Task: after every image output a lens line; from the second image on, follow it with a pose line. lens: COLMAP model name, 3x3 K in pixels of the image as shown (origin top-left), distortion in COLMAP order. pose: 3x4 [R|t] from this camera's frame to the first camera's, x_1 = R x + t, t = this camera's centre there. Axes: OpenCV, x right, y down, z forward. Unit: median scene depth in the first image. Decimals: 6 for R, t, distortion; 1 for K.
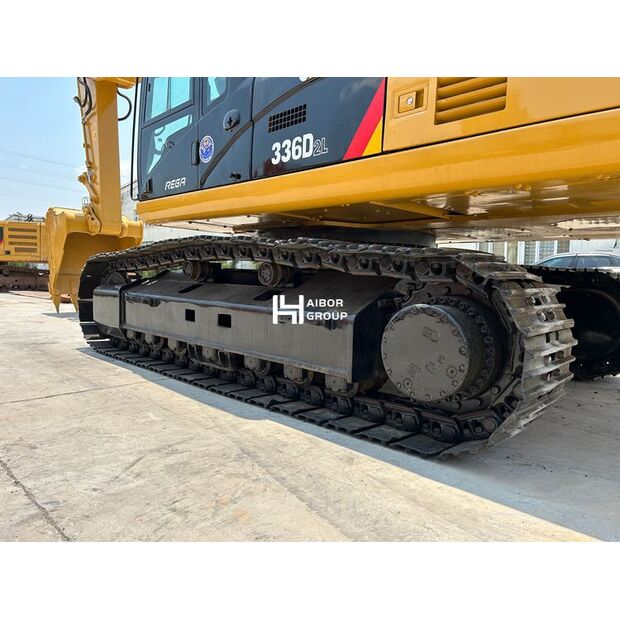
lens RADIAL K [[491.6, 0, 311.6], [0, 491.6, 308.1], [0, 0, 1]] dist [0.055225, -0.007698]
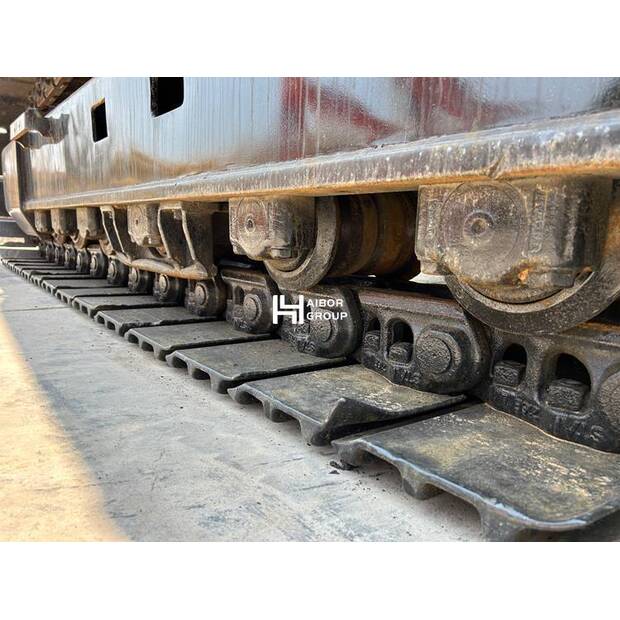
lens RADIAL K [[491.6, 0, 308.7], [0, 491.6, 310.8], [0, 0, 1]] dist [0.055225, -0.007698]
pose [[0.993451, 0.022535, -0.112018, -0.074862], [-0.012103, 0.995597, 0.092952, 0.138073], [0.113619, -0.090988, 0.989349, 0.829625]]
